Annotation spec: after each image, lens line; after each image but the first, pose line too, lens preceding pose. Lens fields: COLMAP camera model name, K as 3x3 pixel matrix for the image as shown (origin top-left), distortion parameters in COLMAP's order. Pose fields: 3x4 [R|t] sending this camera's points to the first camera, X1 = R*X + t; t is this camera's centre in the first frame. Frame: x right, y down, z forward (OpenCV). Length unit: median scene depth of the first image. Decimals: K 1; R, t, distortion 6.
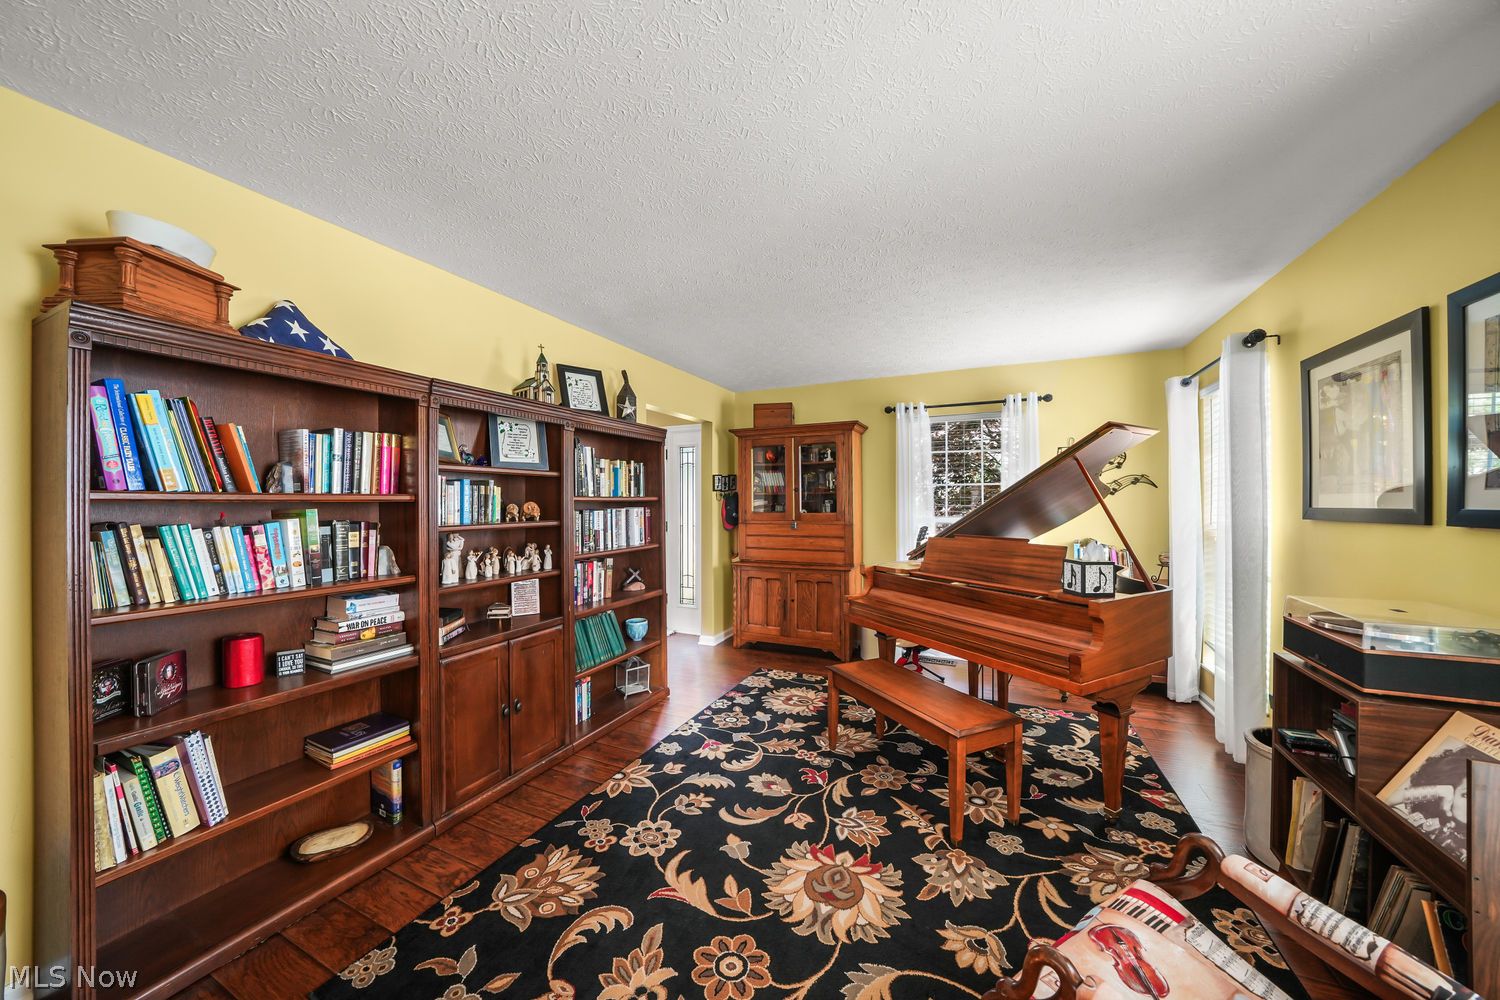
lens RADIAL K [[511.0, 0, 756.8], [0, 511.0, 498.2], [0, 0, 1]] dist [-0.006991, -0.000008]
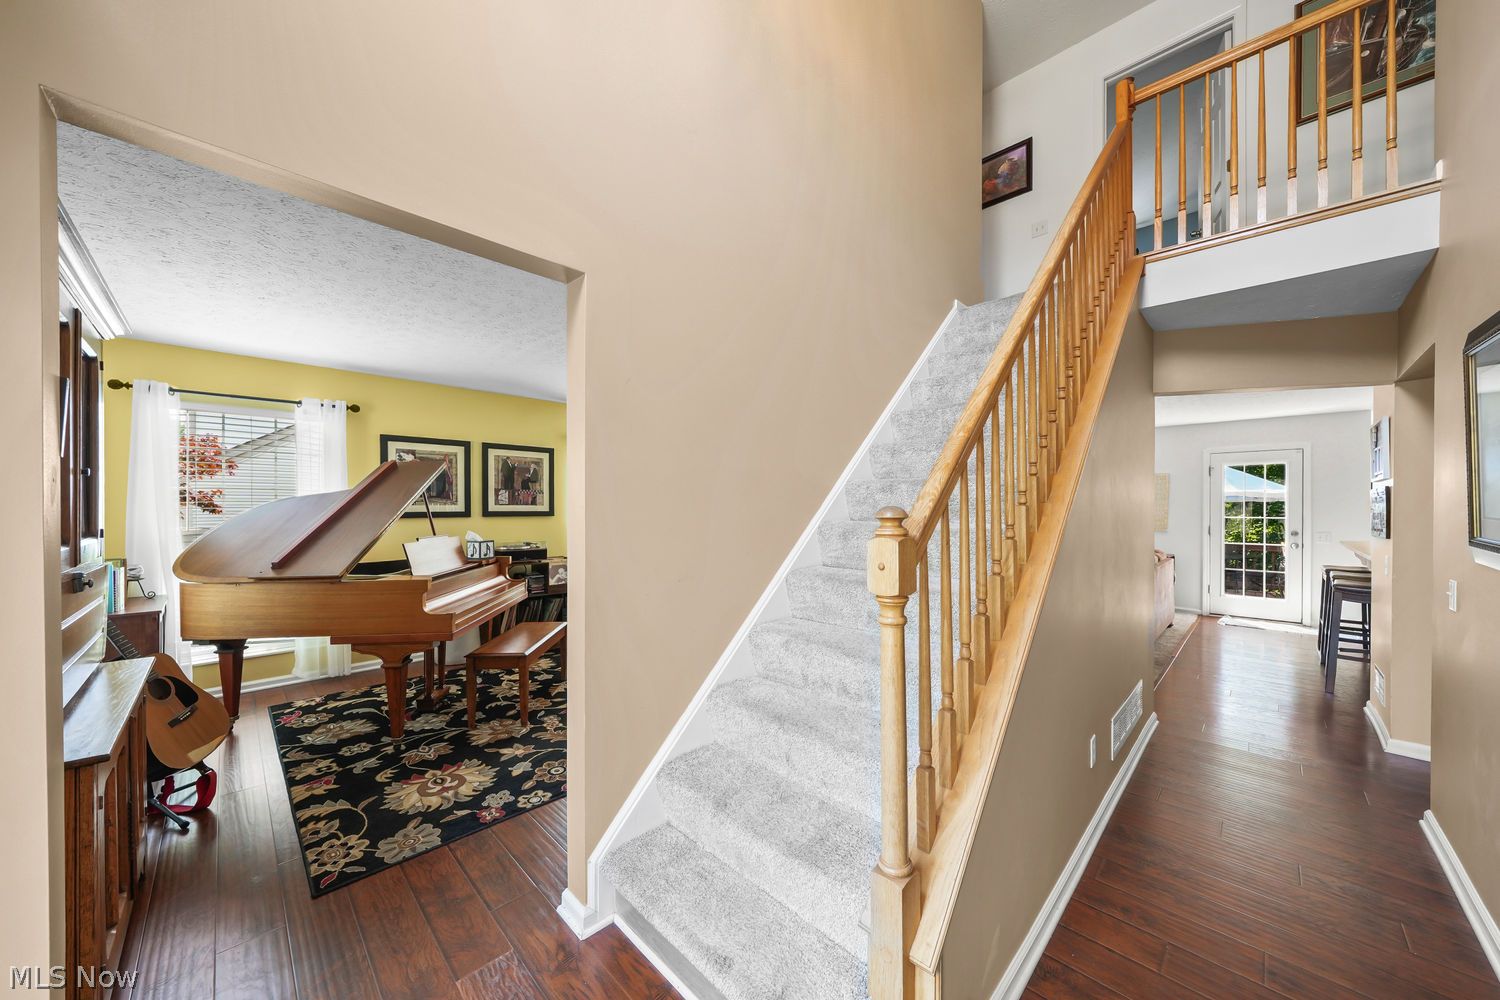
lens RADIAL K [[511.0, 0, 754.2], [0, 511.0, 506.9], [0, 0, 1]] dist [-0.006991, -0.000008]
pose [[-0.935868, 0.003816, 0.352330, -0.655505], [0.001531, 0.999976, -0.006764, 0.011877], [-0.352348, -0.005791, -0.935851, 1.694549]]
